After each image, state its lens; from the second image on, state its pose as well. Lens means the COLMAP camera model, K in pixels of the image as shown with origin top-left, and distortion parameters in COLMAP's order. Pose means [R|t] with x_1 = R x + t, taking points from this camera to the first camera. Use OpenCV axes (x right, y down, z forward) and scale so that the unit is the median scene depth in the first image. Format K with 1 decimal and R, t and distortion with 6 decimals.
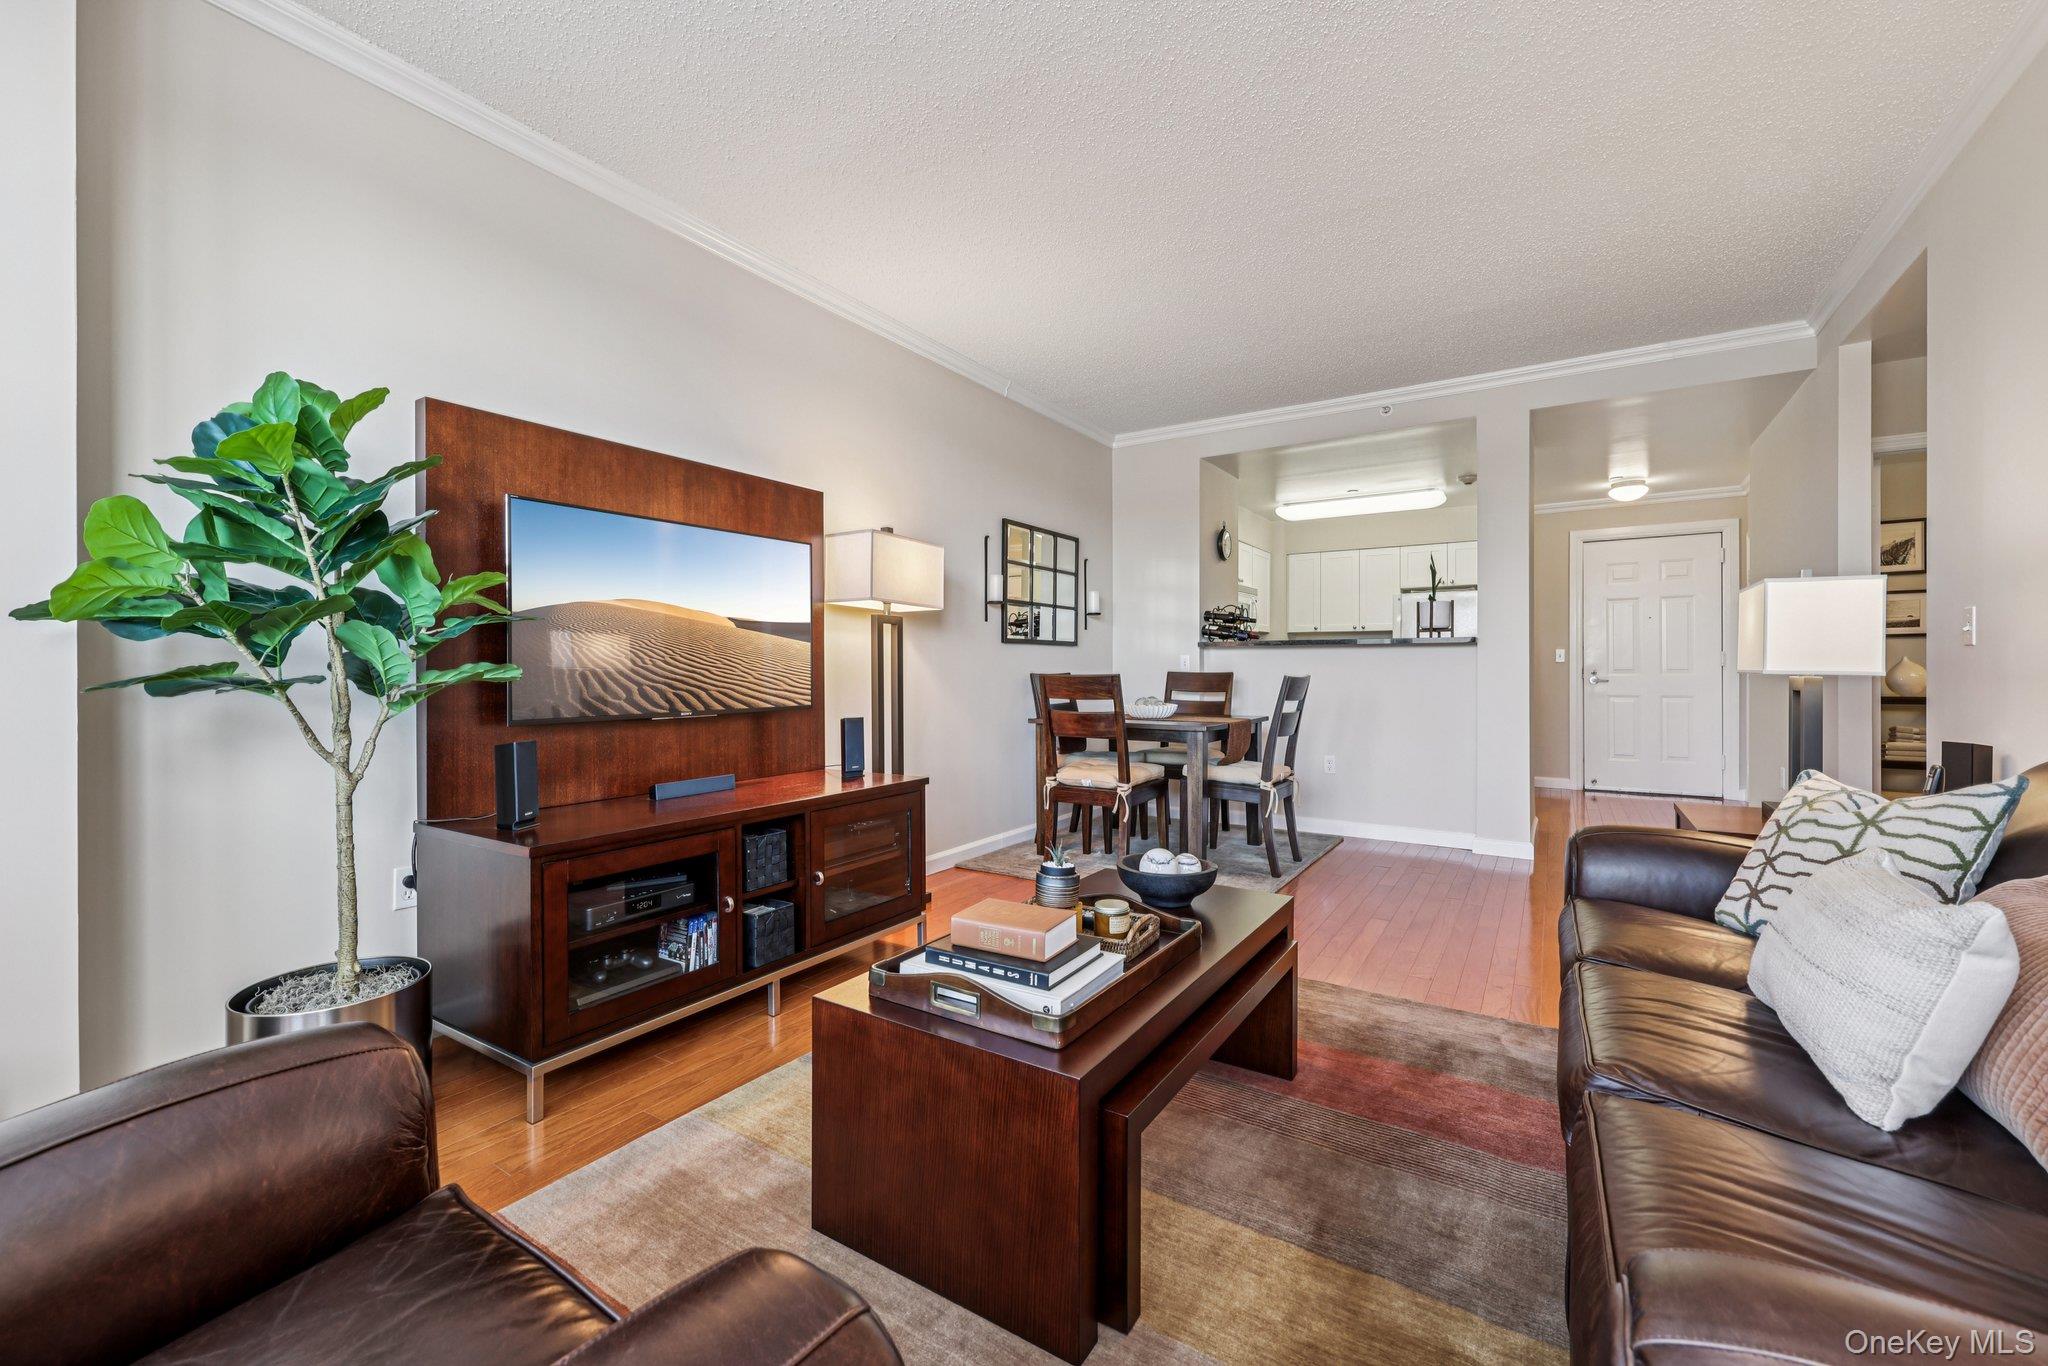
lens RADIAL K [[824.9, 0, 1027.2], [0, 824.9, 668.7], [0, 0, 1]] dist [0.000060, -0.000343]
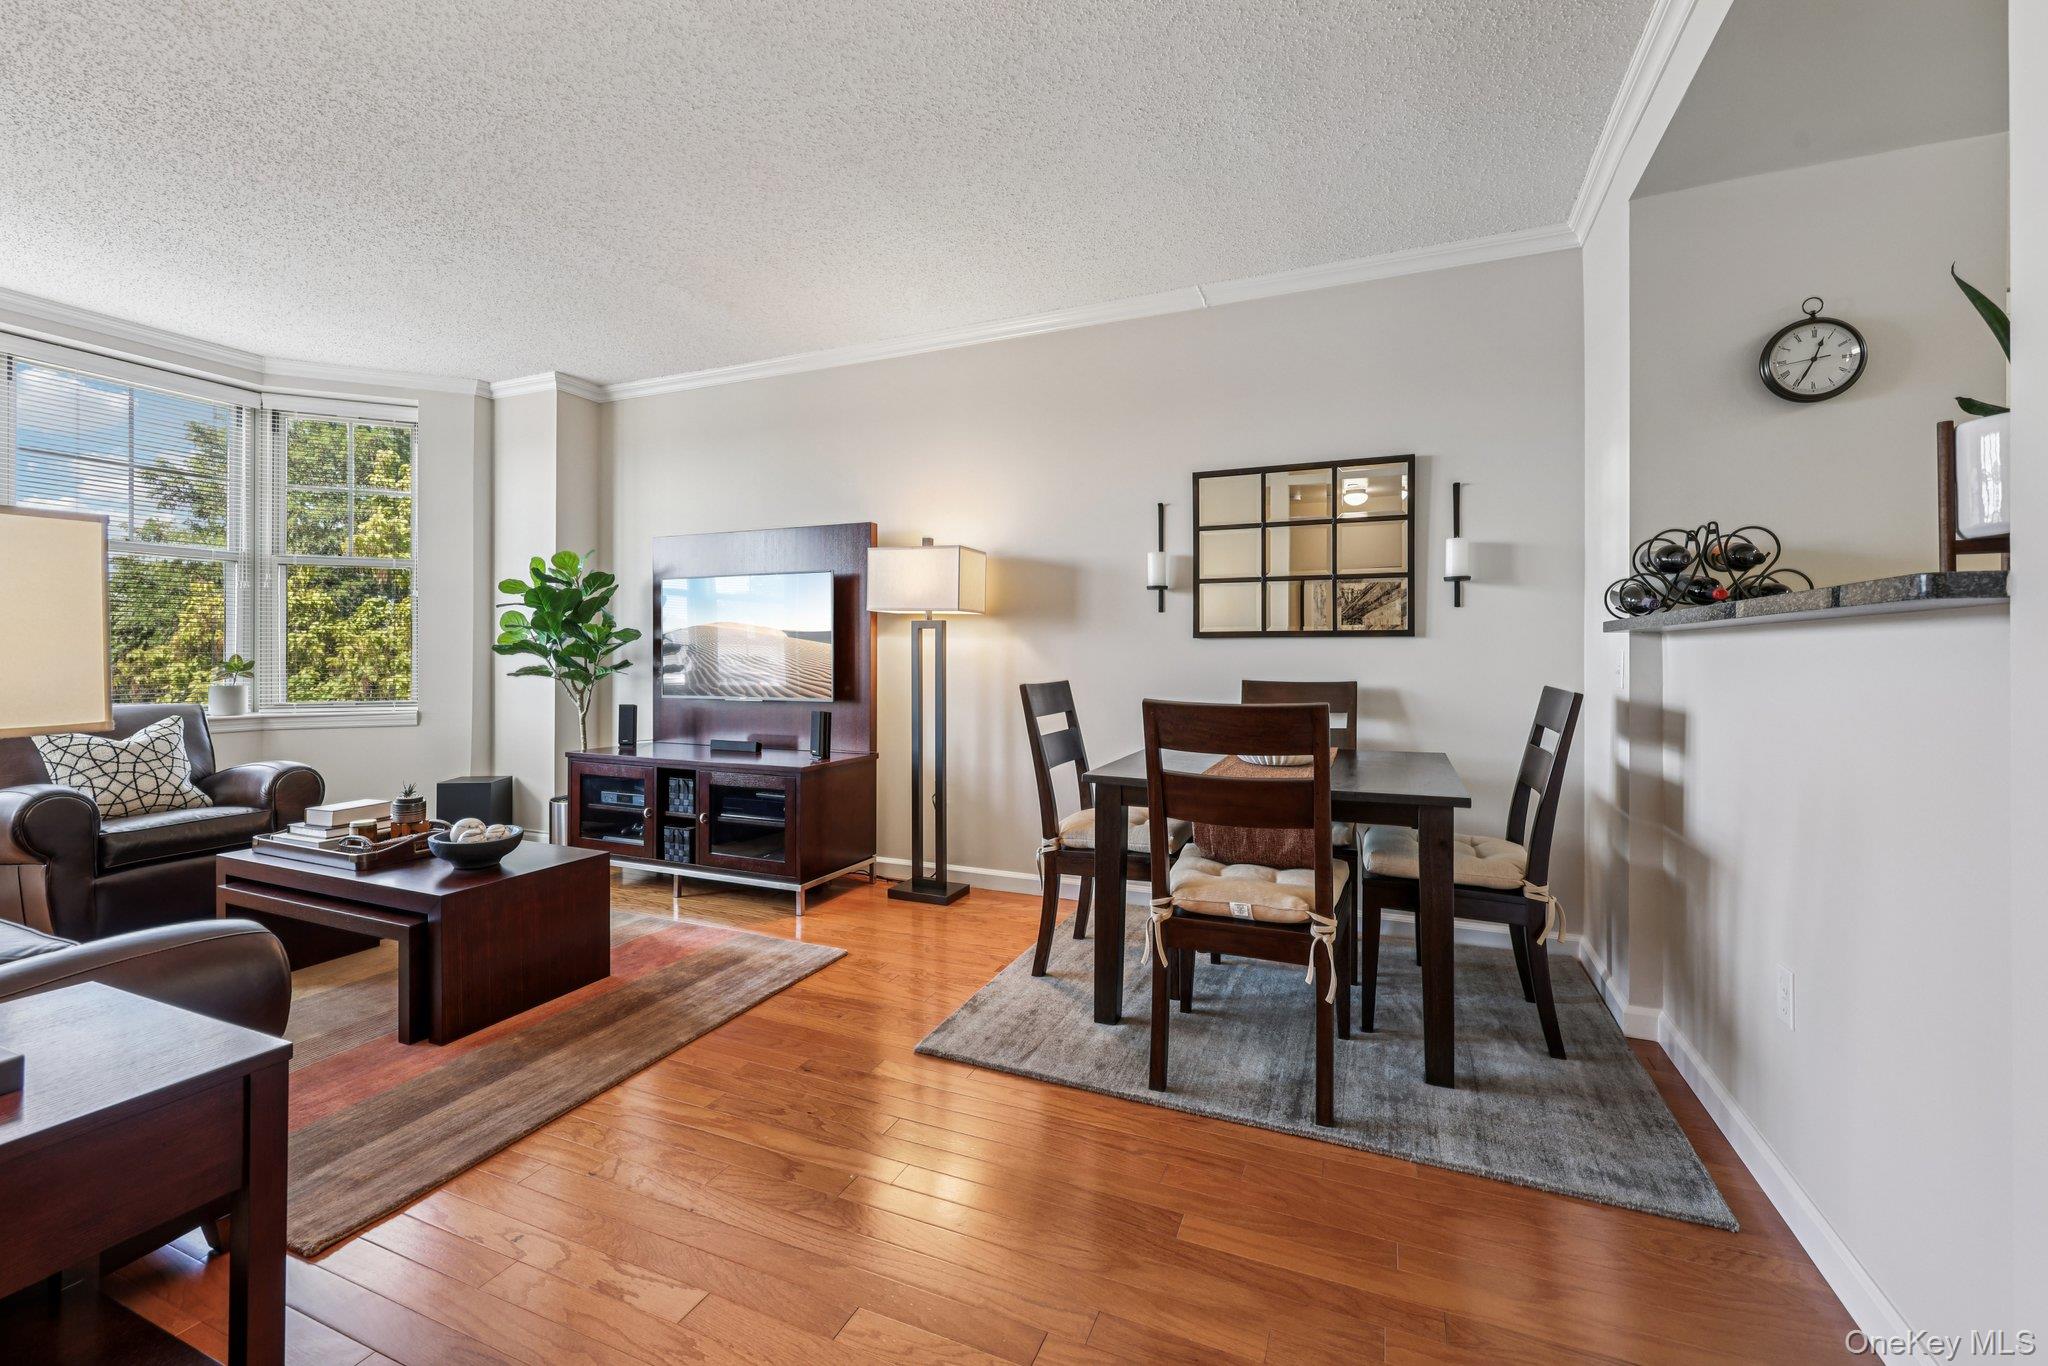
lens RADIAL K [[836.7, 0, 1023.0], [0, 836.7, 655.6], [0, 0, 1]] dist [-0.000406, 0.000096]
pose [[0.167170, 0.002657, -0.985924, 0.654365], [-0.002323, 0.999995, 0.002301, -0.015905], [0.985925, 0.001906, 0.167175, 0.672888]]
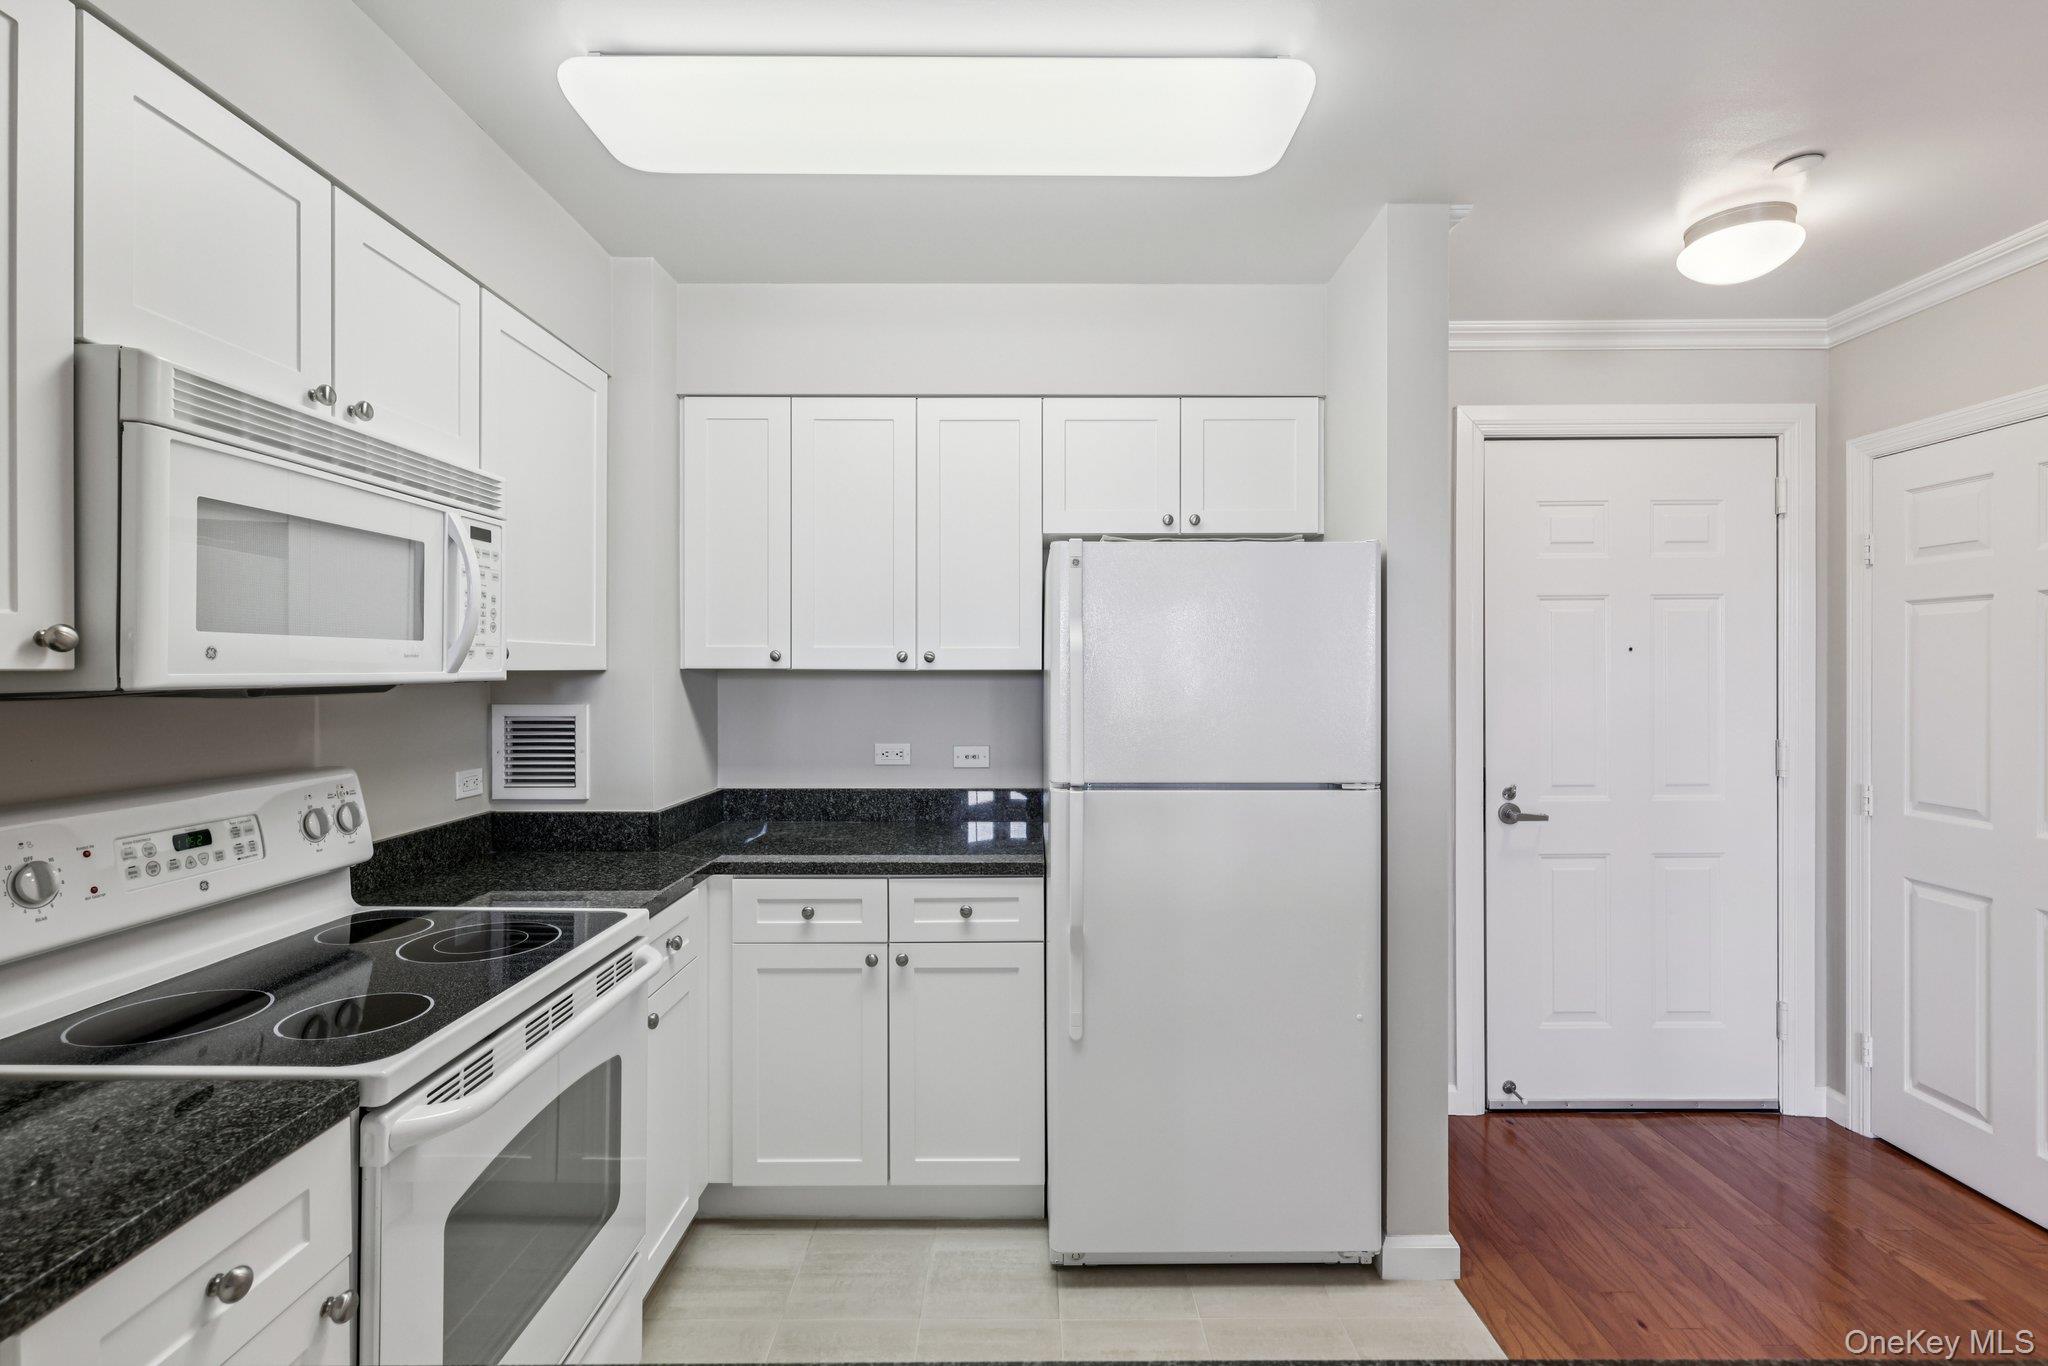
lens RADIAL K [[929.2, 0, 1028.7], [0, 929.2, 674.4], [0, 0, 1]] dist [-0.000818, -0.000179]
pose [[0.841807, -0.000449, 0.539779, 0.393473], [-0.001309, 0.999995, 0.002874, -0.069260], [-0.539778, -0.003126, 0.841802, 1.071256]]
